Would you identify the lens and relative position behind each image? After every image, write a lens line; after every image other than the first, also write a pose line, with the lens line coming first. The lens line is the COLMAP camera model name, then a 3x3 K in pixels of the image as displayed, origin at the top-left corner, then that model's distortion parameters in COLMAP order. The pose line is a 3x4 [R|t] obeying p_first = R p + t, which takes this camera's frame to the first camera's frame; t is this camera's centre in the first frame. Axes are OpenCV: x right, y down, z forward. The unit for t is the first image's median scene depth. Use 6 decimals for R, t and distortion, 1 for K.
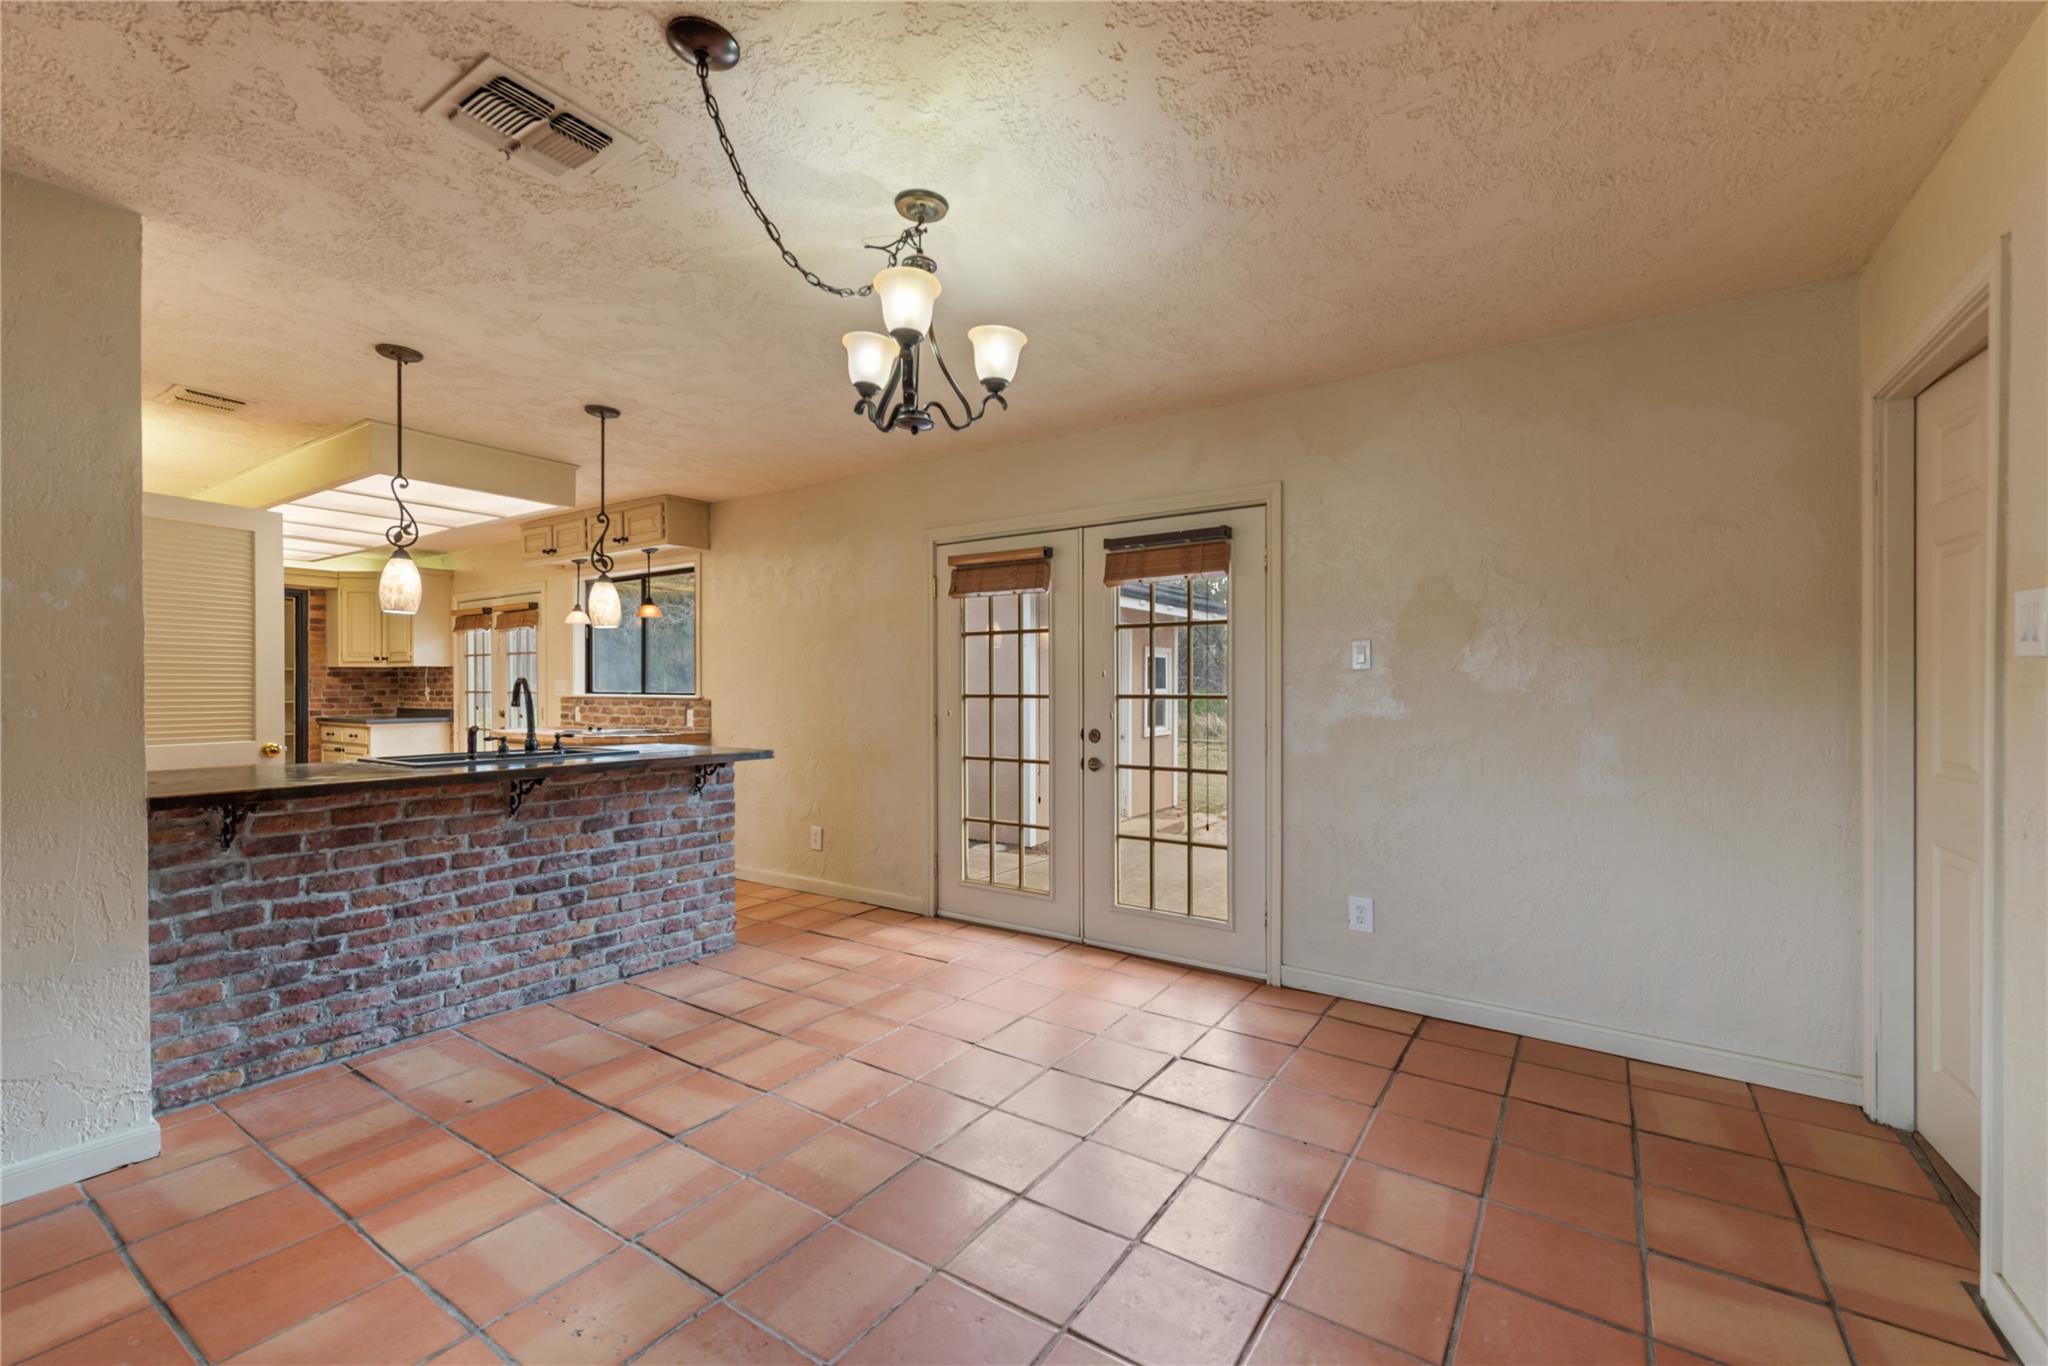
lens RADIAL K [[848.3, 0, 1055.0], [0, 848.3, 685.9], [0, 0, 1]] dist [0.002213, -0.001478]
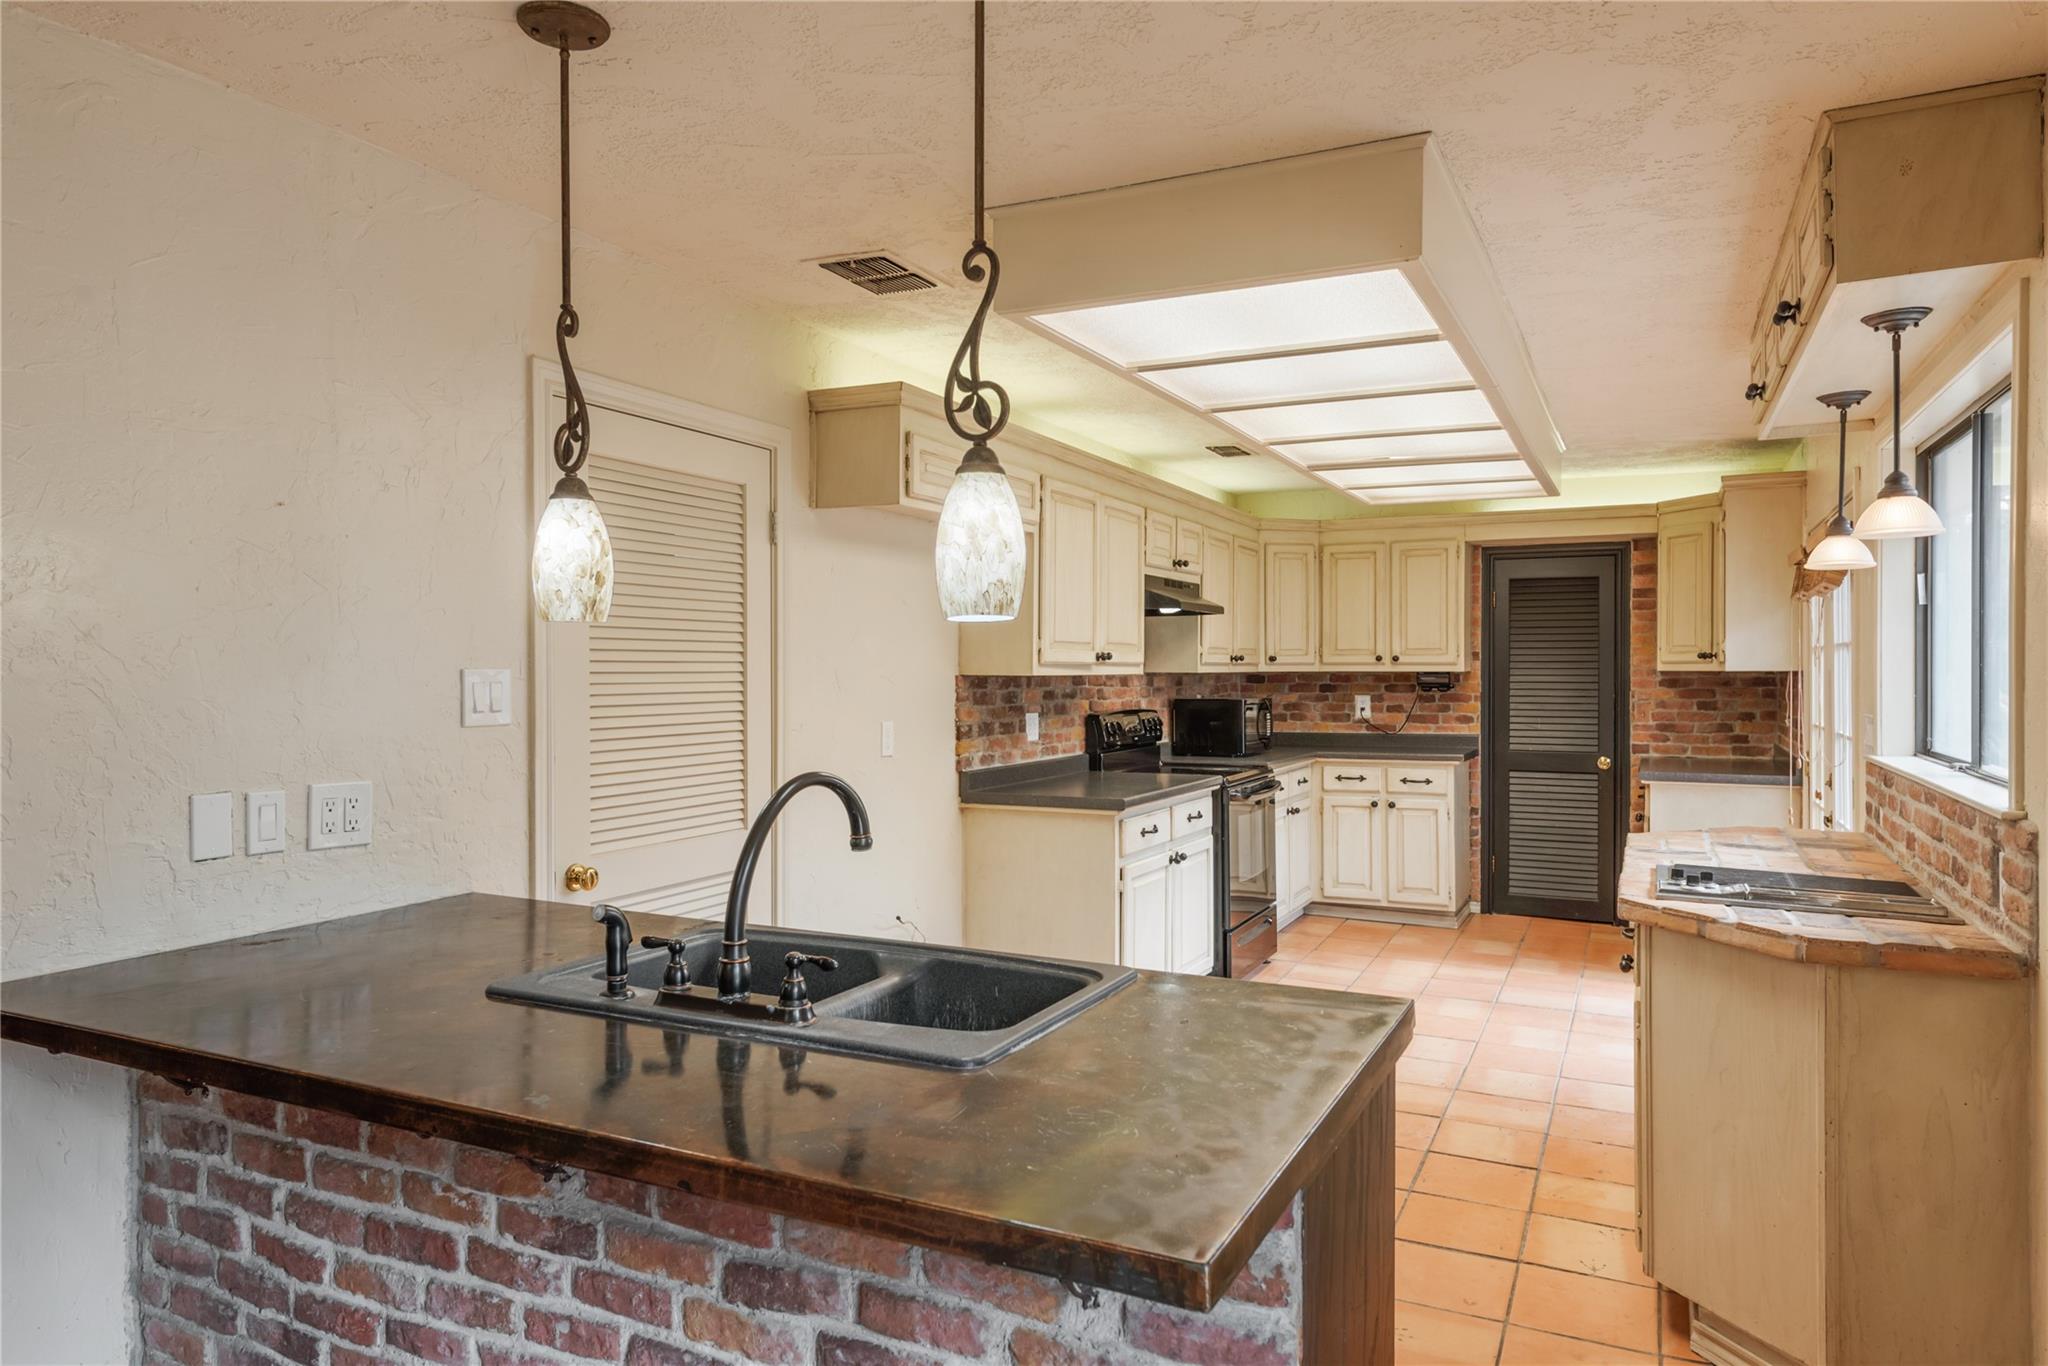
lens RADIAL K [[1296.3, 0, 1030.3], [0, 1296.3, 677.9], [0, 0, 1]] dist [-0.000466, -0.002008]
pose [[0.127468, 0.007936, -0.991811, -0.038405], [0.001195, 0.999966, 0.008155, -0.029763], [0.991842, -0.002224, 0.127454, 0.548070]]
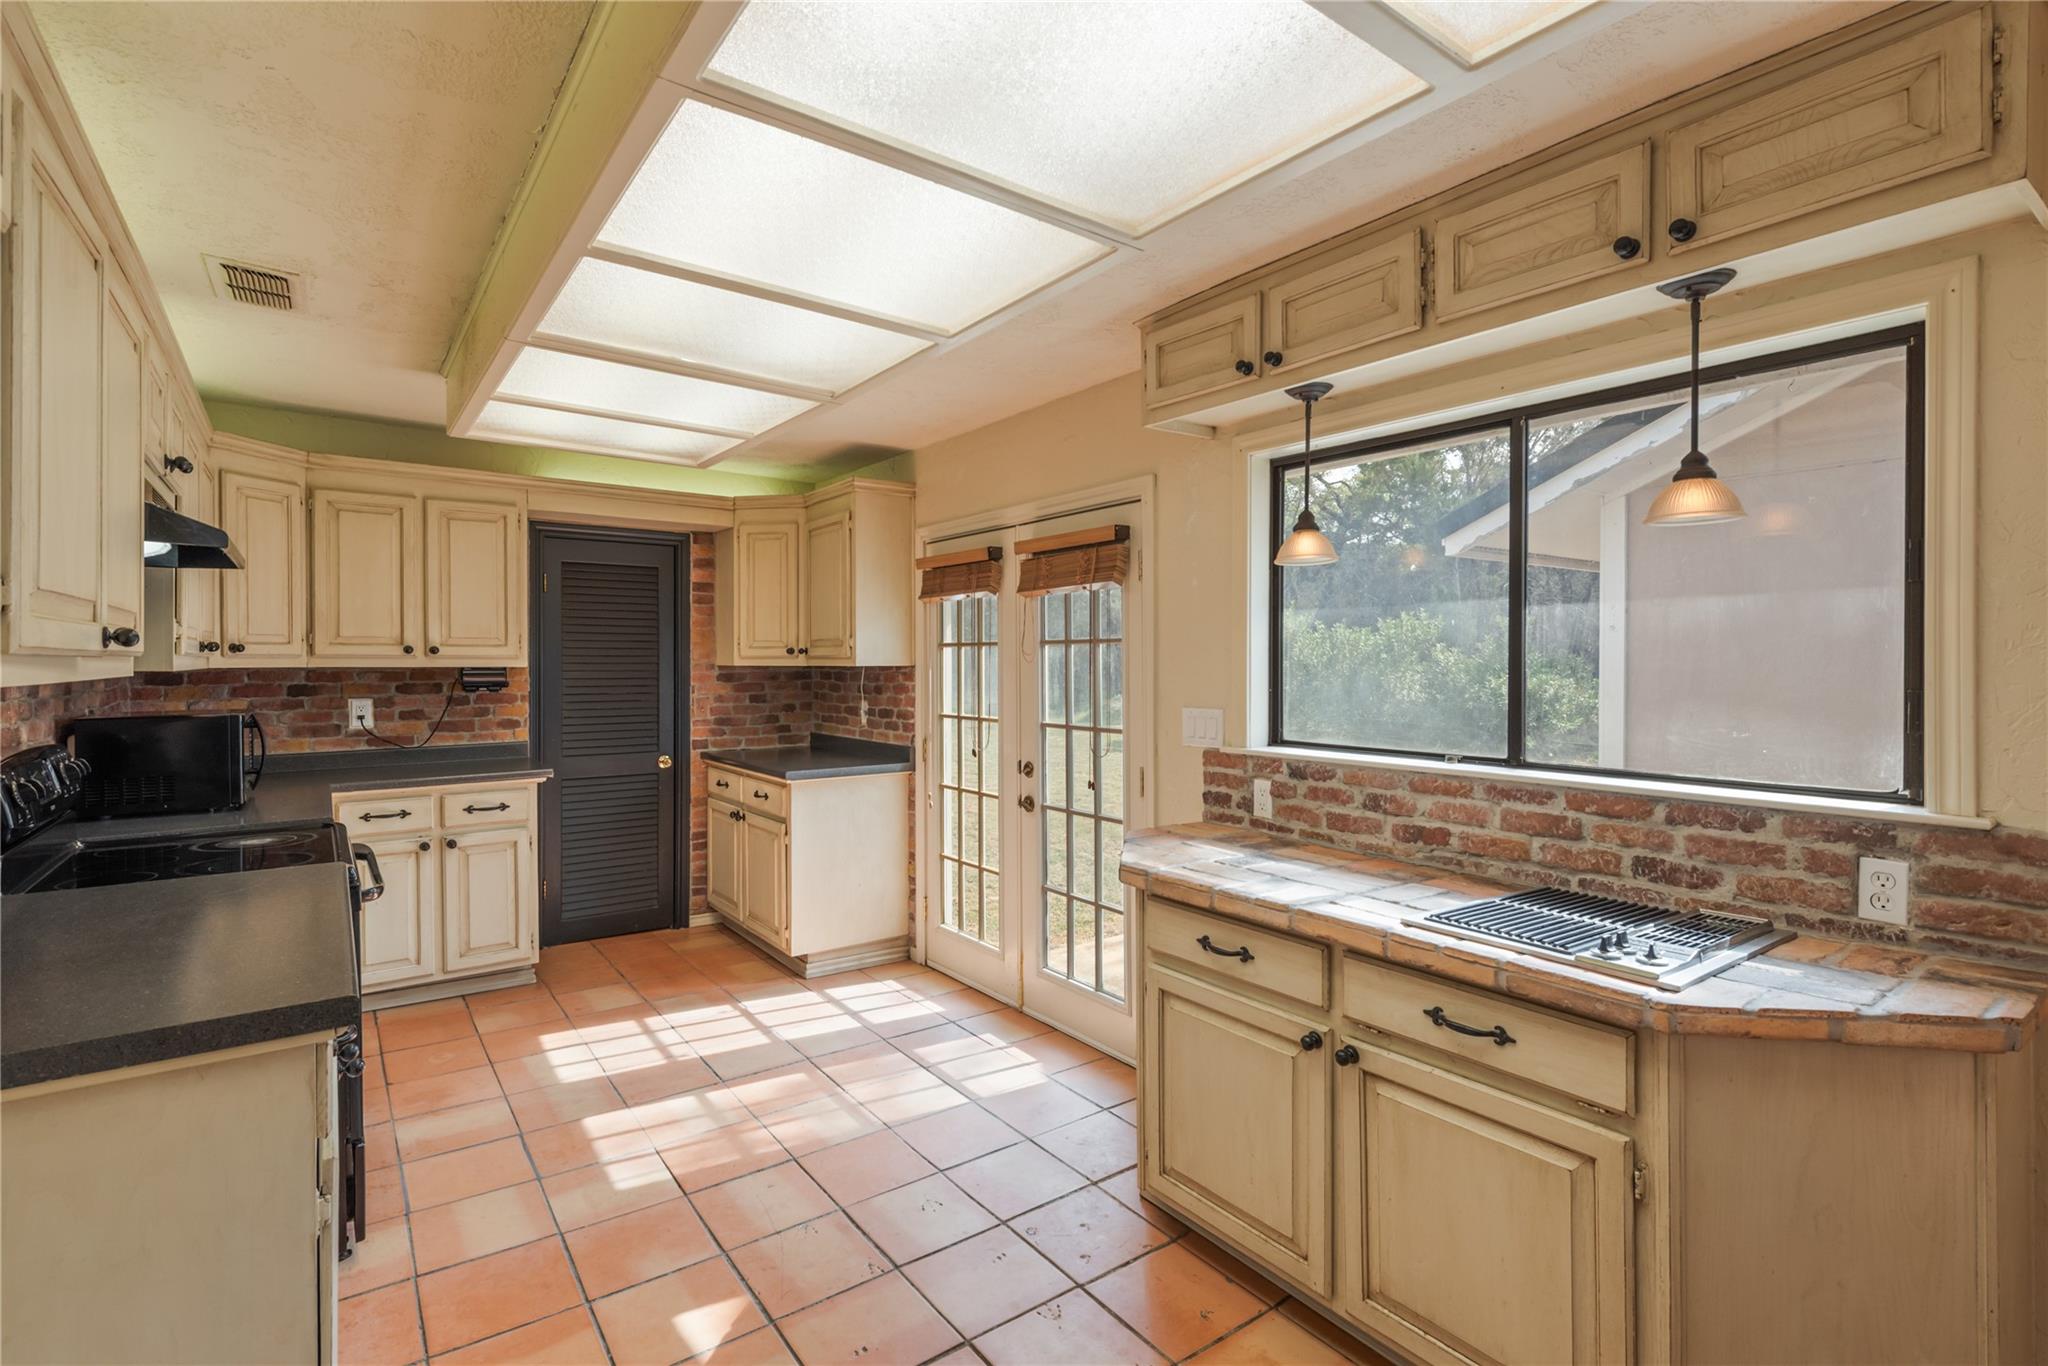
lens RADIAL K [[949.6, 0, 1037.9], [0, 949.6, 662.5], [0, 0, 1]] dist [-0.002195, 0.000711]
pose [[0.940689, 0.001614, -0.339265, -0.508271], [-0.001179, 0.999998, 0.001489, -0.030212], [0.339267, -0.001000, 0.940689, 0.547433]]
